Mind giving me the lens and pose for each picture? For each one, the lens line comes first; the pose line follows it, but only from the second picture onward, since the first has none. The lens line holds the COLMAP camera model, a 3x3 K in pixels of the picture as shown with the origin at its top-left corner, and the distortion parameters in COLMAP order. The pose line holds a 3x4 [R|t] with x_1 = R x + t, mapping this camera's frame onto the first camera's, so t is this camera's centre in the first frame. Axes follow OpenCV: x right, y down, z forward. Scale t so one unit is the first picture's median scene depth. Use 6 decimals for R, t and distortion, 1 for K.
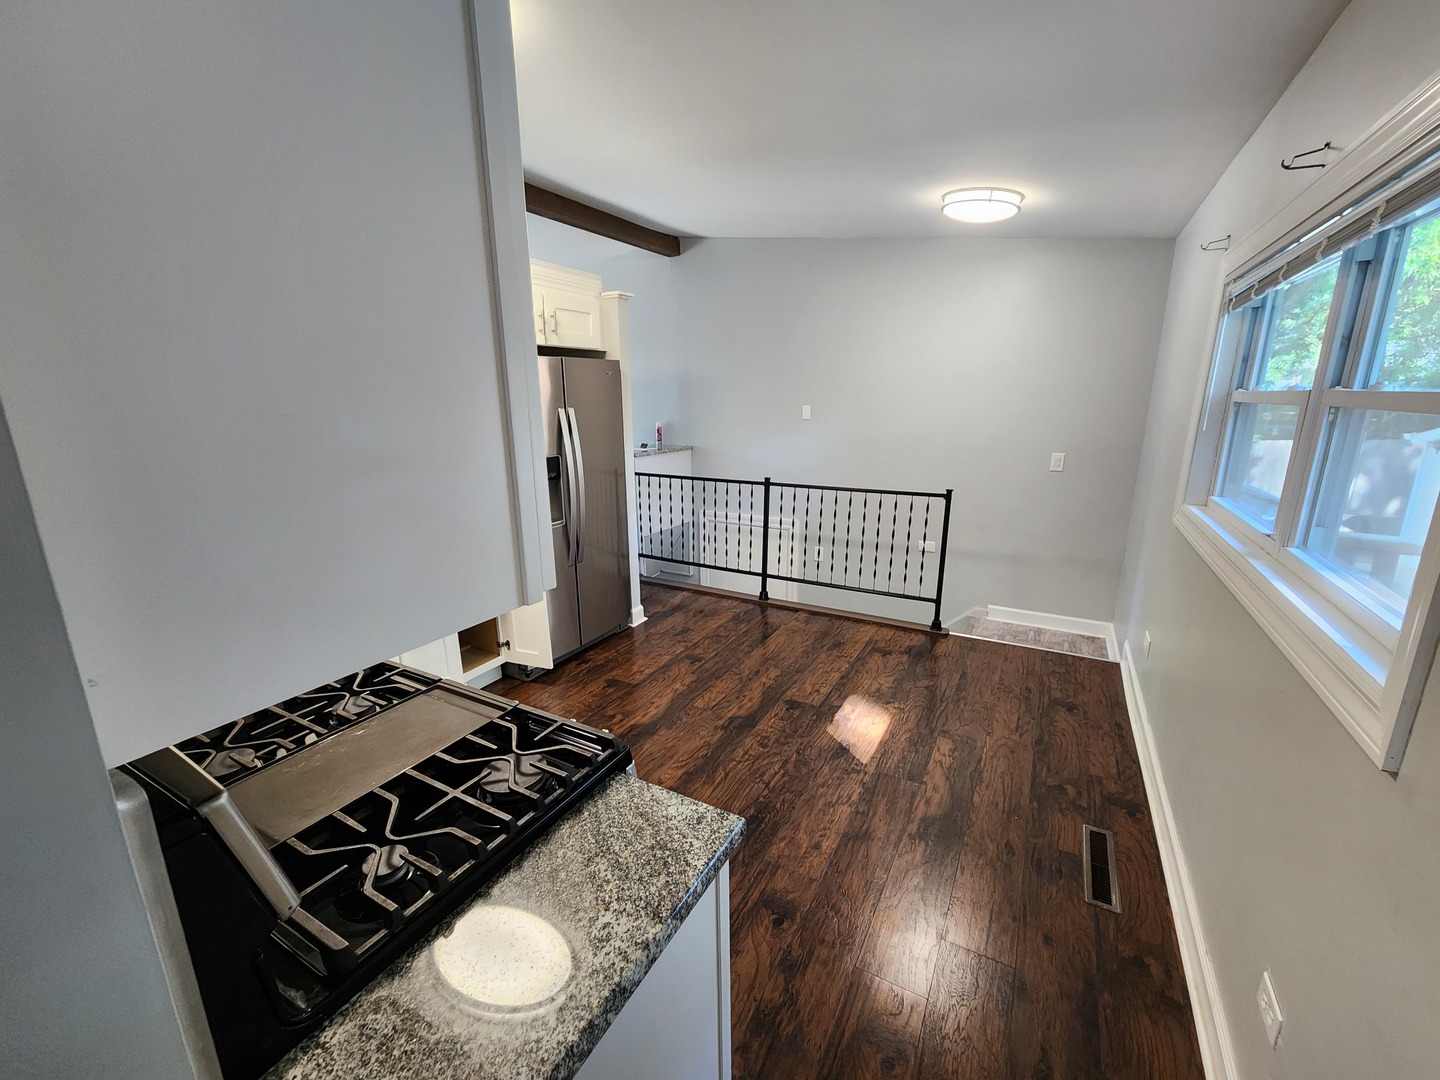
lens RADIAL K [[589.6, 0, 721.8], [0, 589.6, 539.6], [0, 0, 1]] dist [0.001349, -0.000005]
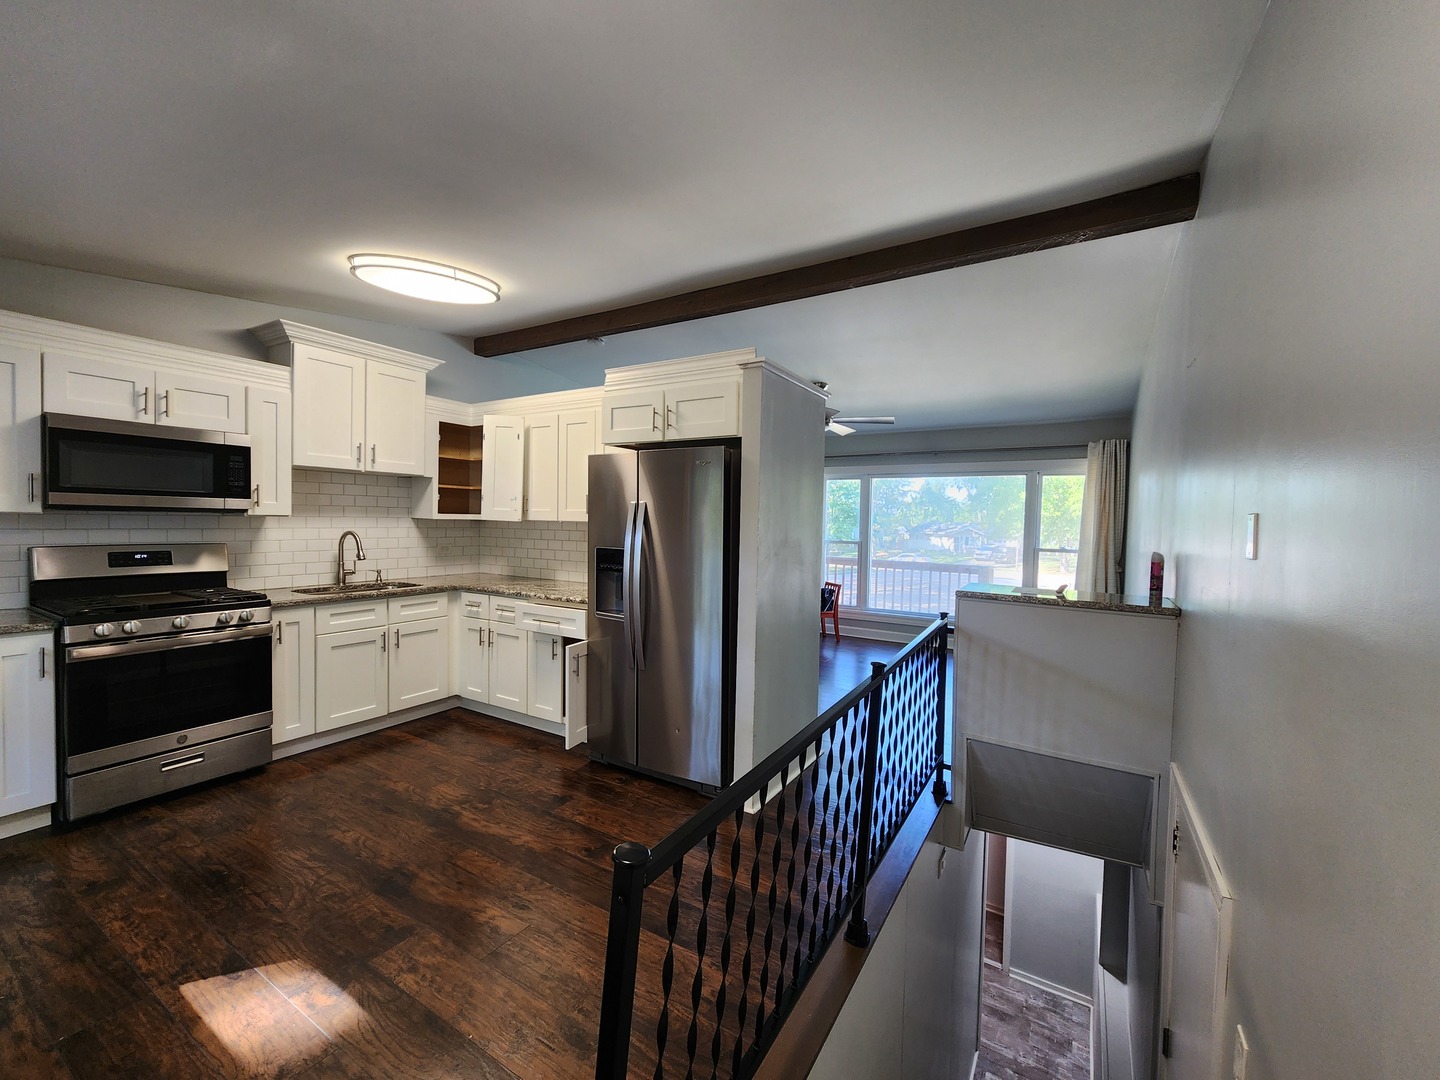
lens RADIAL K [[589.6, 0, 720.4], [0, 589.6, 541.7], [0, 0, 1]] dist [0.001349, -0.000005]
pose [[-0.039747, 0.047164, -0.998096, 0.811496], [-0.257201, 0.964744, 0.055830, -0.292550], [0.965540, 0.258930, -0.026215, 1.382089]]
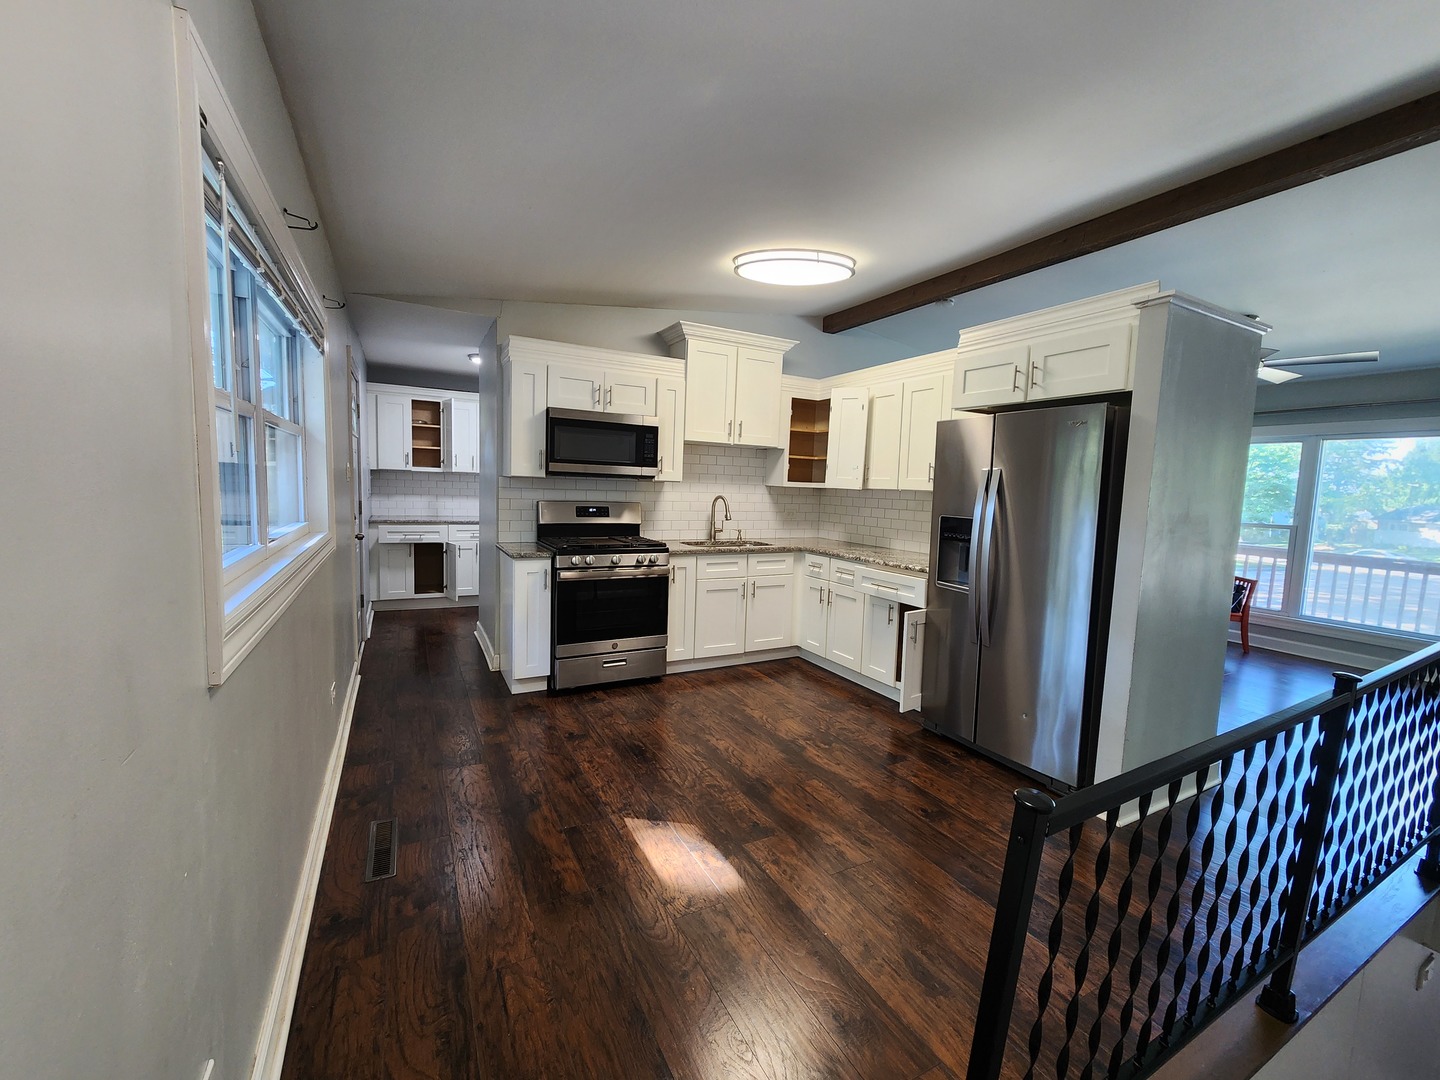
lens RADIAL K [[589.6, 0, 722.4], [0, 589.6, 542.5], [0, 0, 1]] dist [0.001349, -0.000005]
pose [[-0.537050, 0.074163, -0.840284, 0.851279], [-0.229135, 0.945849, 0.229927, -0.268999], [0.811834, 0.316021, -0.490975, 1.348085]]
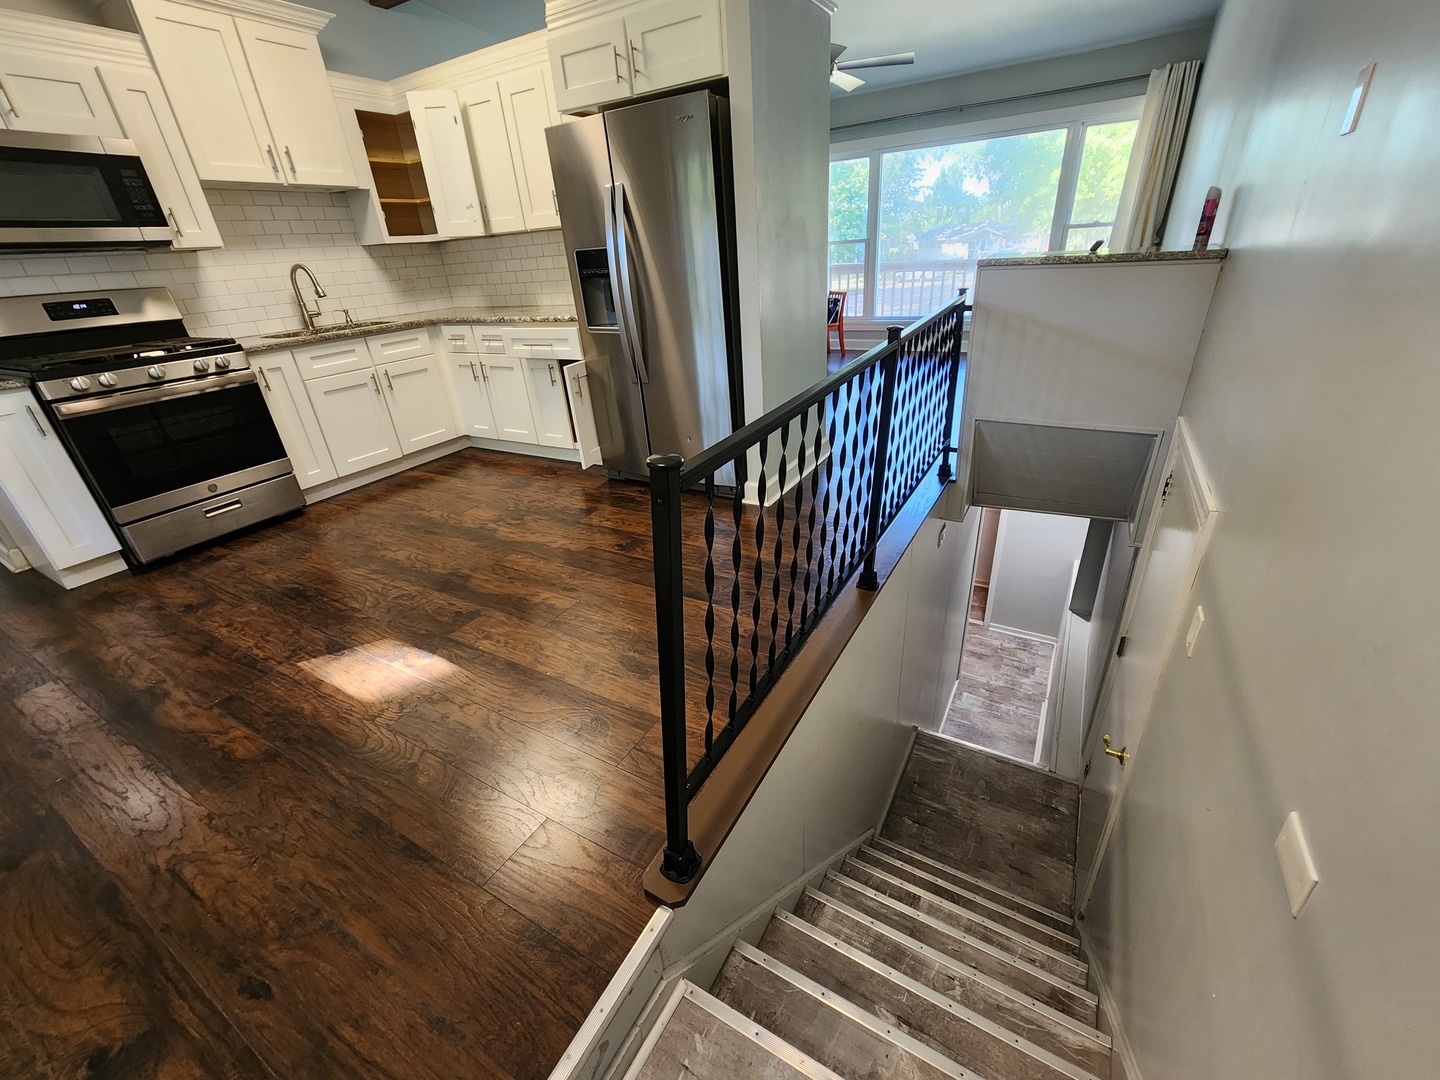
lens RADIAL K [[589.6, 0, 722.3], [0, 589.6, 542.1], [0, 0, 1]] dist [0.001349, -0.000005]
pose [[-0.016712, 0.458844, -0.888360, 0.810588], [-0.173388, 0.873693, 0.454530, -0.216967], [0.984712, 0.161627, 0.064957, 1.388193]]
